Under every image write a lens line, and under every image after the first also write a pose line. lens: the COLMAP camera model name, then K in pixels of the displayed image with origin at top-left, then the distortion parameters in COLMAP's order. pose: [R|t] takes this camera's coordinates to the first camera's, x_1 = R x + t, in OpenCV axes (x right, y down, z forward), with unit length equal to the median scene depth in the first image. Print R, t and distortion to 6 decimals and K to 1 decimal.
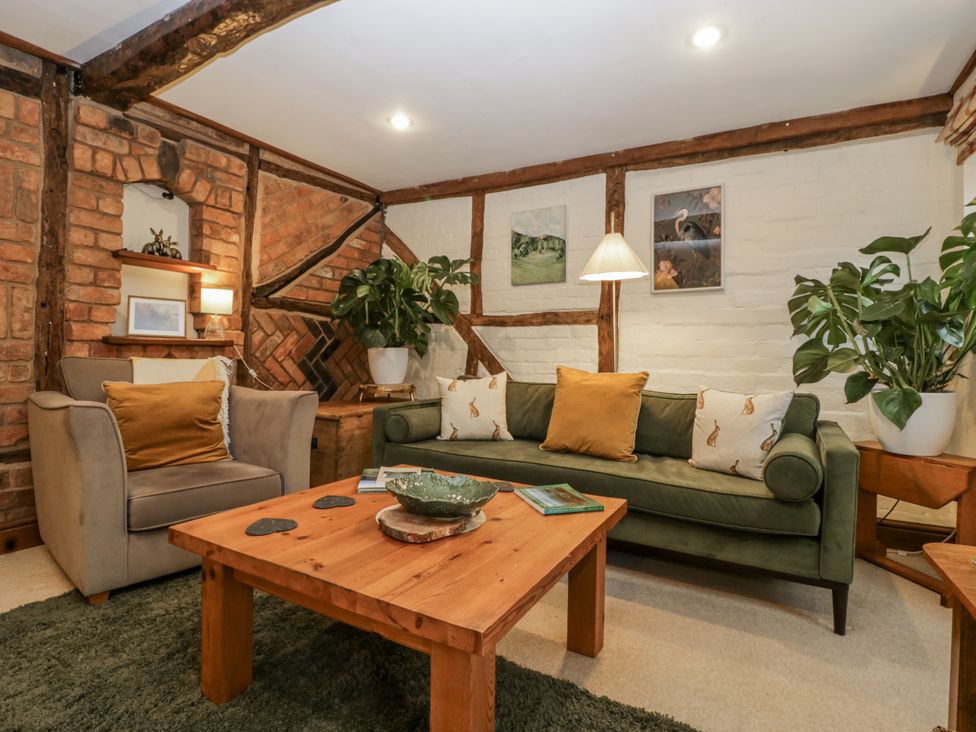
lens RADIAL K [[507.7, 0, 481.9], [0, 507.7, 356.3], [0, 0, 1]] dist [0.002532, -0.013478]
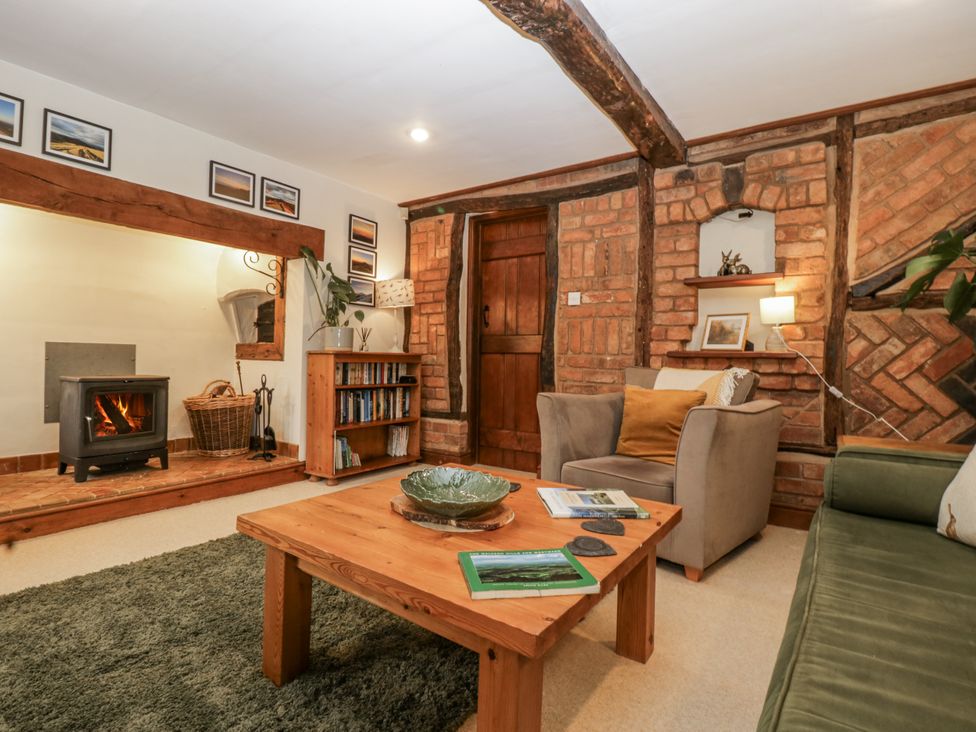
lens RADIAL K [[507.7, 0, 482.4], [0, 507.7, 355.6], [0, 0, 1]] dist [0.002532, -0.013478]
pose [[-0.103704, -0.024464, -0.994307, 0.423565], [-0.028015, 0.999373, -0.021667, 0.008913], [0.994214, 0.025608, -0.104324, 0.525039]]
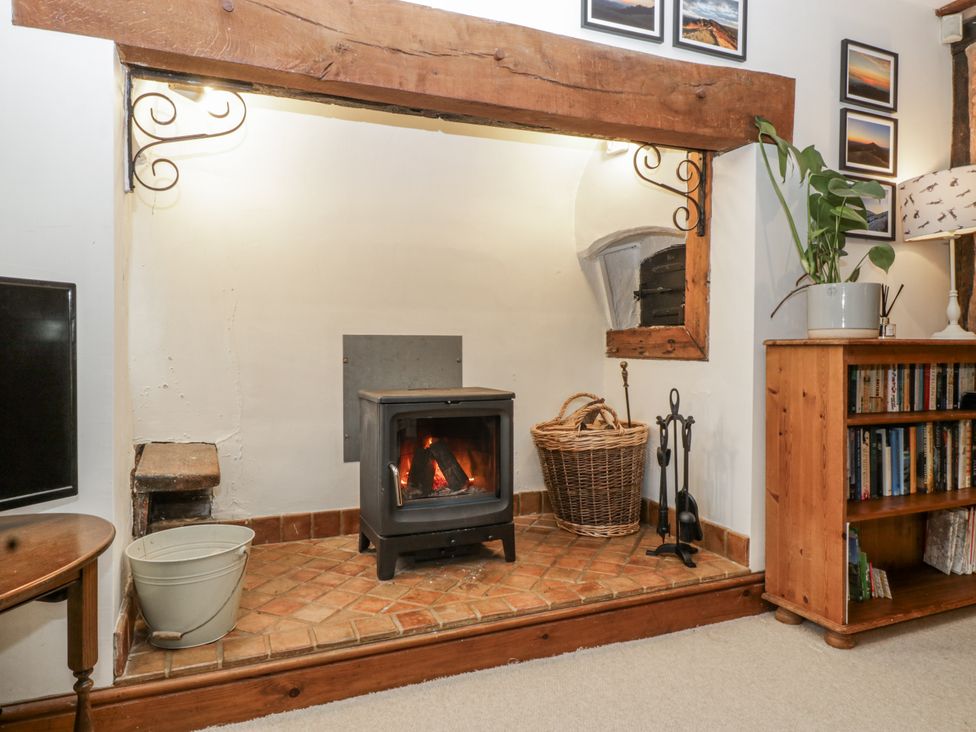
lens RADIAL K [[635.6, 0, 481.7], [0, 635.6, 355.5], [0, 0, 1]] dist [0.001960, -0.009147]
pose [[-0.621272, -0.005840, -0.783573, 0.036457], [-0.017557, 0.999825, 0.006469, 0.002361], [0.783398, 0.017776, -0.621266, 0.193006]]
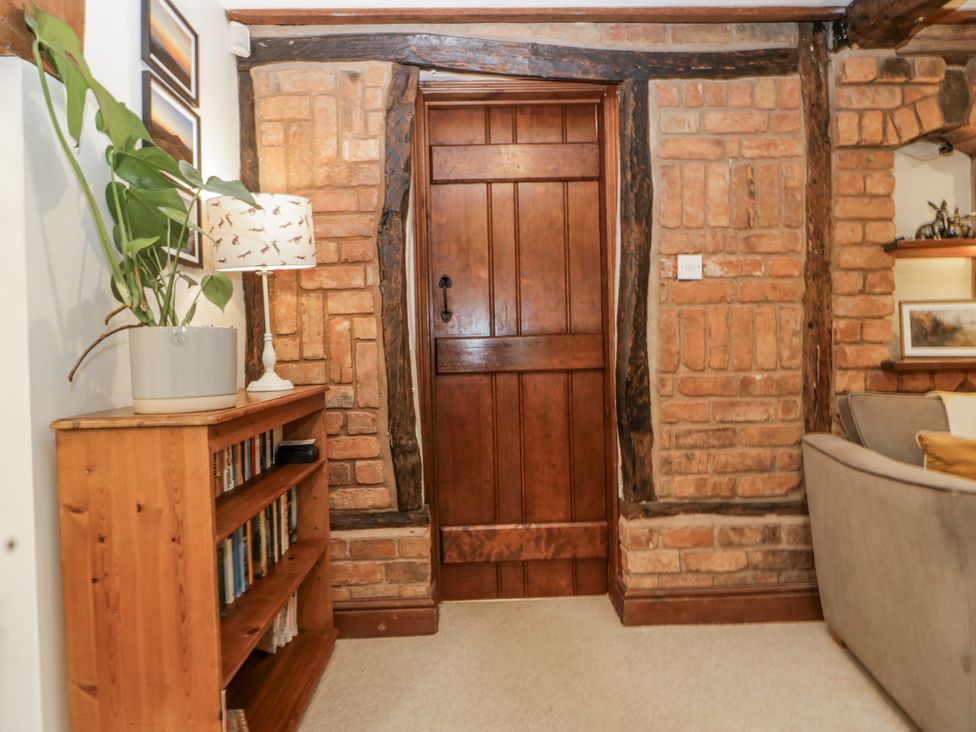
lens RADIAL K [[570.4, 0, 477.7], [0, 570.4, 357.6], [0, 0, 1]] dist [-0.005267, -0.005823]
pose [[0.508580, -0.014521, -0.860892, -0.260933], [0.025024, 0.999685, -0.002080, -0.045283], [0.860651, -0.020485, 0.508783, 0.054586]]
